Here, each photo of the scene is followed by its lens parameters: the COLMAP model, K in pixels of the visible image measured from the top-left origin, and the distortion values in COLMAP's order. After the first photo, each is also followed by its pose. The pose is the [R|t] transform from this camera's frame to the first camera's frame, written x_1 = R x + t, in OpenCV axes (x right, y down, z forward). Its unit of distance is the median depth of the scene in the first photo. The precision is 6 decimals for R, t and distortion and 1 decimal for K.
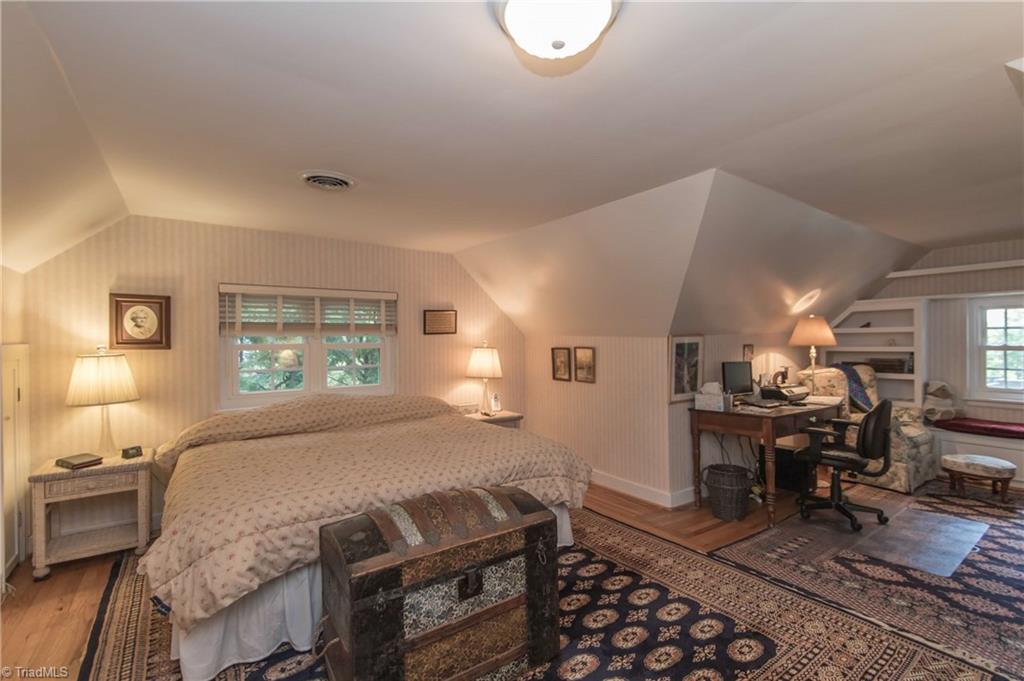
lens RADIAL K [[464.1, 0, 512.0], [0, 464.1, 340.5], [0, 0, 1]] dist [-0.001938, -0.000334]
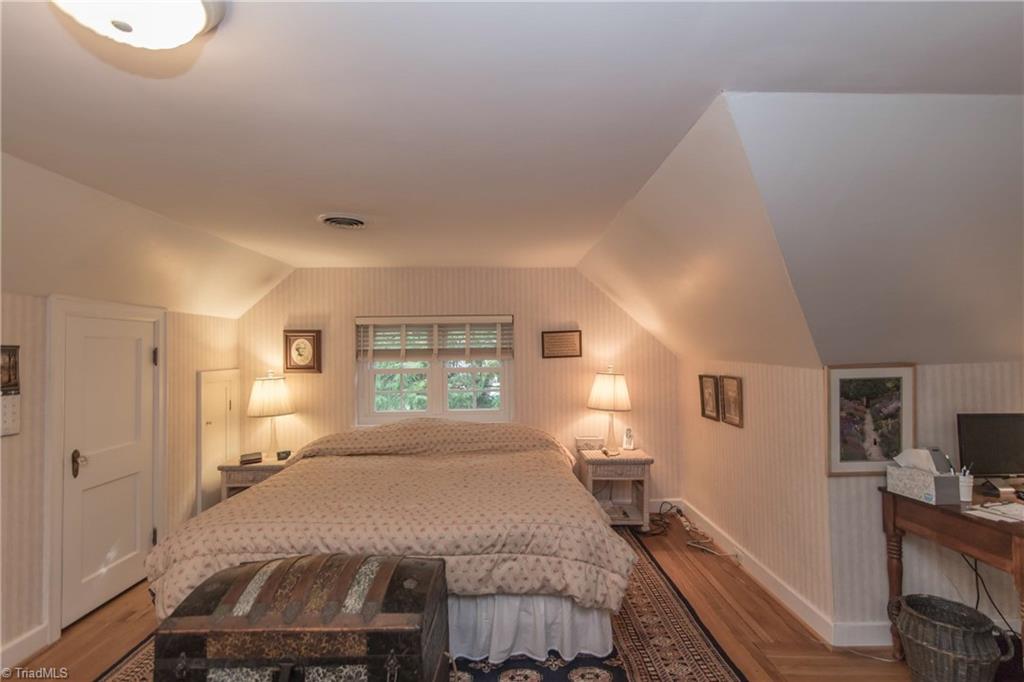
lens RADIAL K [[464.1, 0, 512.0], [0, 464.1, 341.0], [0, 0, 1]] dist [-0.001938, -0.000334]
pose [[0.825336, -0.016716, -0.564395, 0.369826], [0.006441, 0.999775, -0.020192, -0.037492], [0.564606, 0.013030, 0.825258, 0.264003]]
